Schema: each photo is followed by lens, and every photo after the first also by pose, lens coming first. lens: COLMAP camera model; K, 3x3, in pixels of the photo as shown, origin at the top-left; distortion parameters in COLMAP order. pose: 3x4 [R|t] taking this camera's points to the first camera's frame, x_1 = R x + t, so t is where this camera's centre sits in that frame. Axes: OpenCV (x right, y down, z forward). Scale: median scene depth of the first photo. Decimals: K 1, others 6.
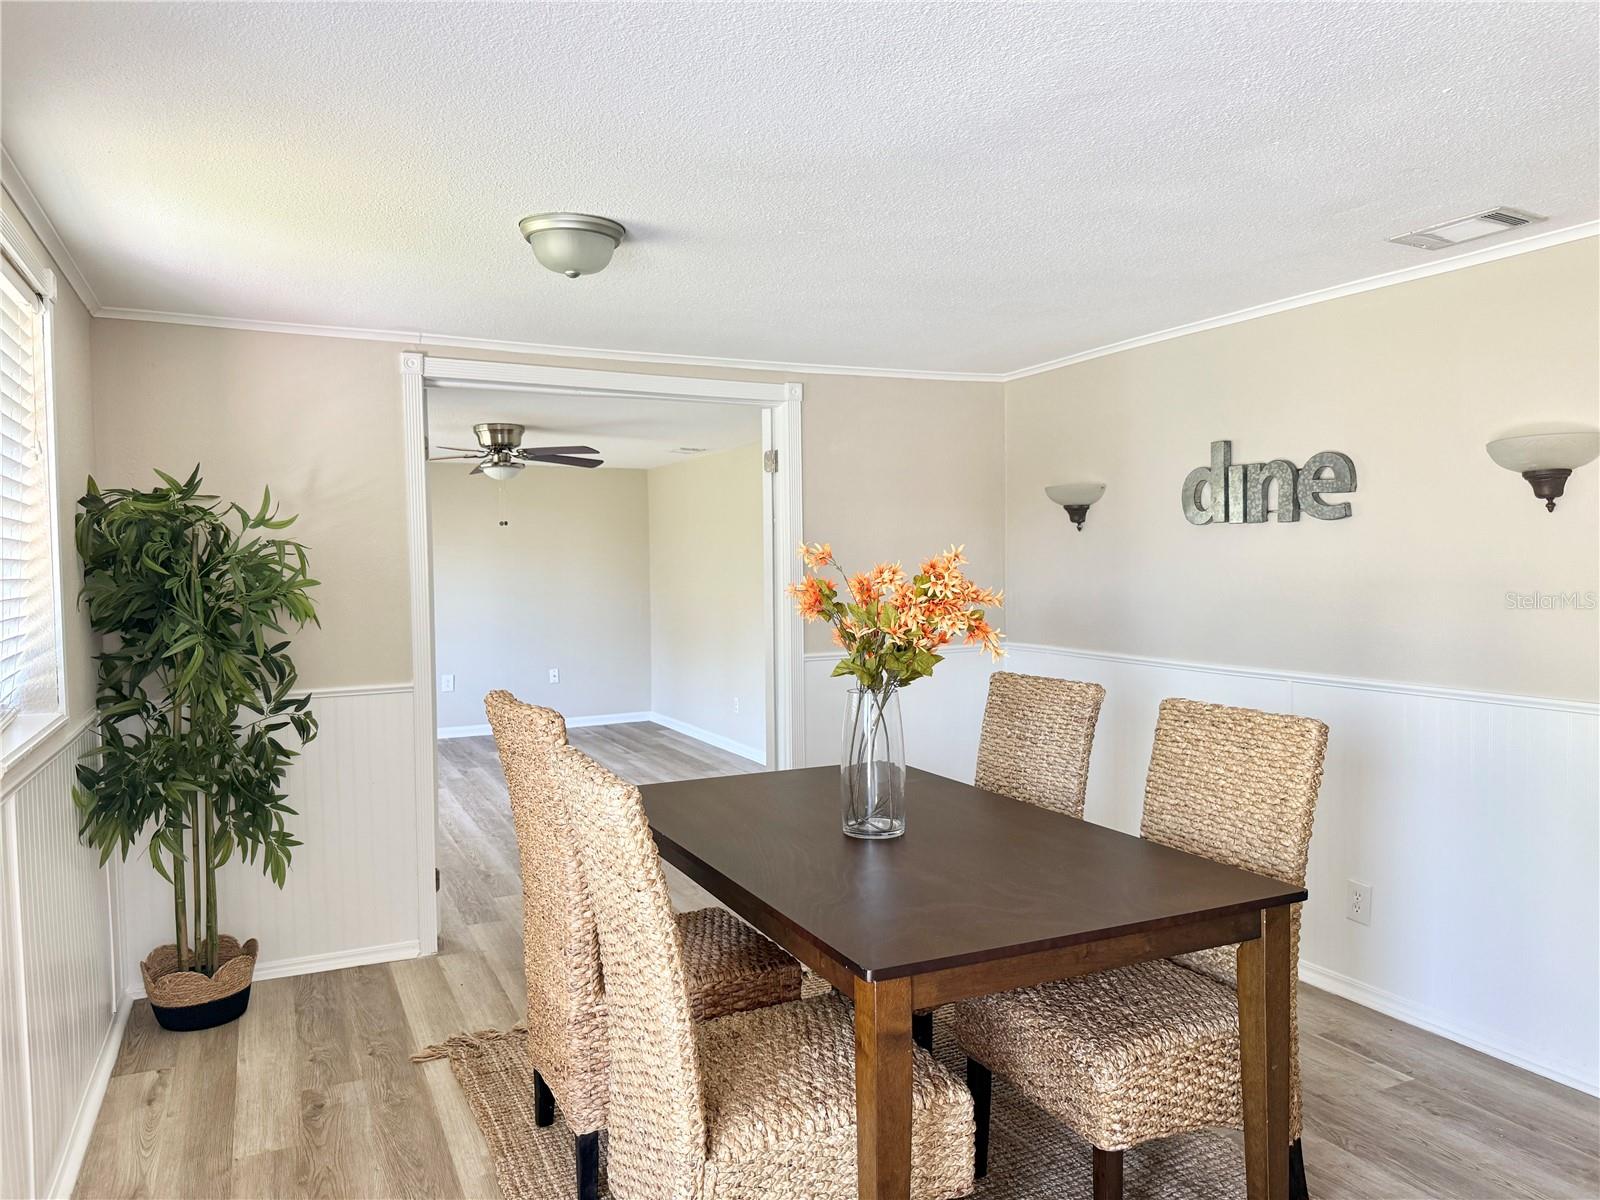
lens RADIAL K [[1154.0, 0, 799.5], [0, 1154.0, 599.5], [0, 0, 1]] dist [0.009030, -0.011024]
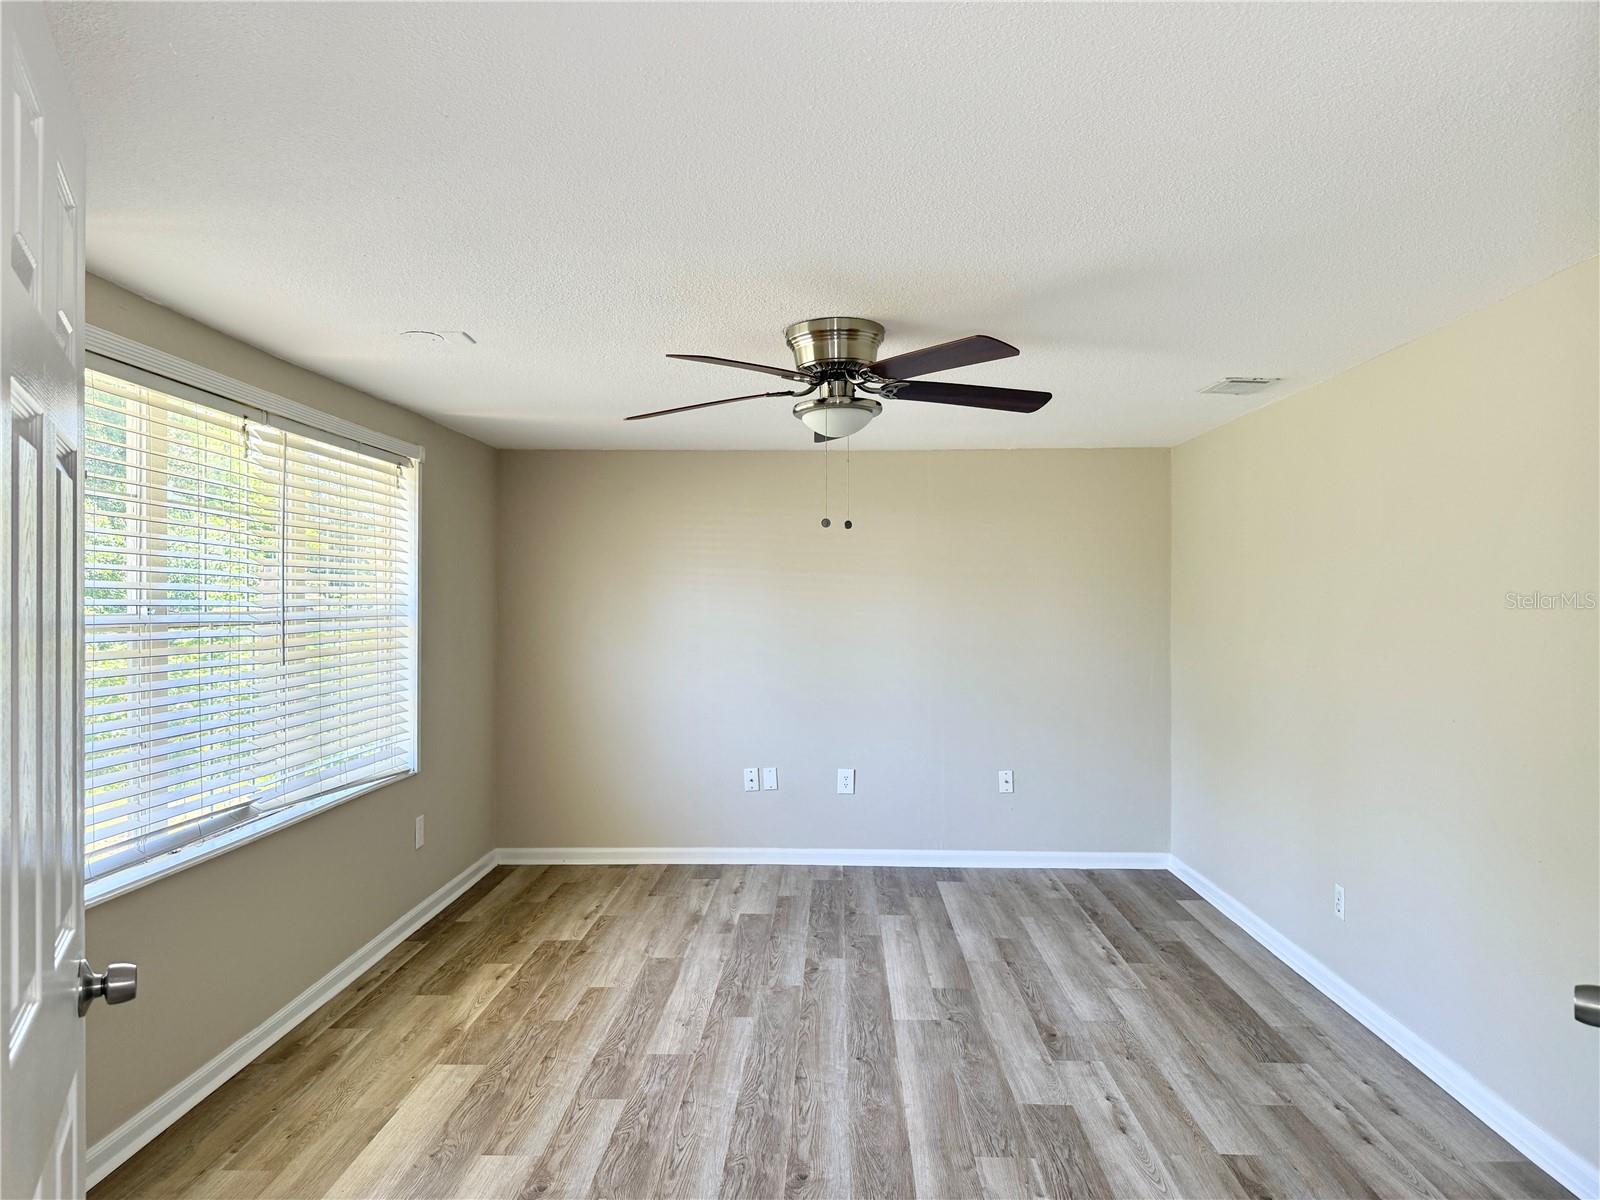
lens RADIAL K [[1154.0, 0, 800.1], [0, 1154.0, 584.8], [0, 0, 1]] dist [0.009030, -0.011024]
pose [[0.894410, 0.017322, -0.446912, -0.042405], [-0.031889, 0.999176, -0.025092, -0.022403], [0.446110, 0.036694, 0.894226, 0.451487]]
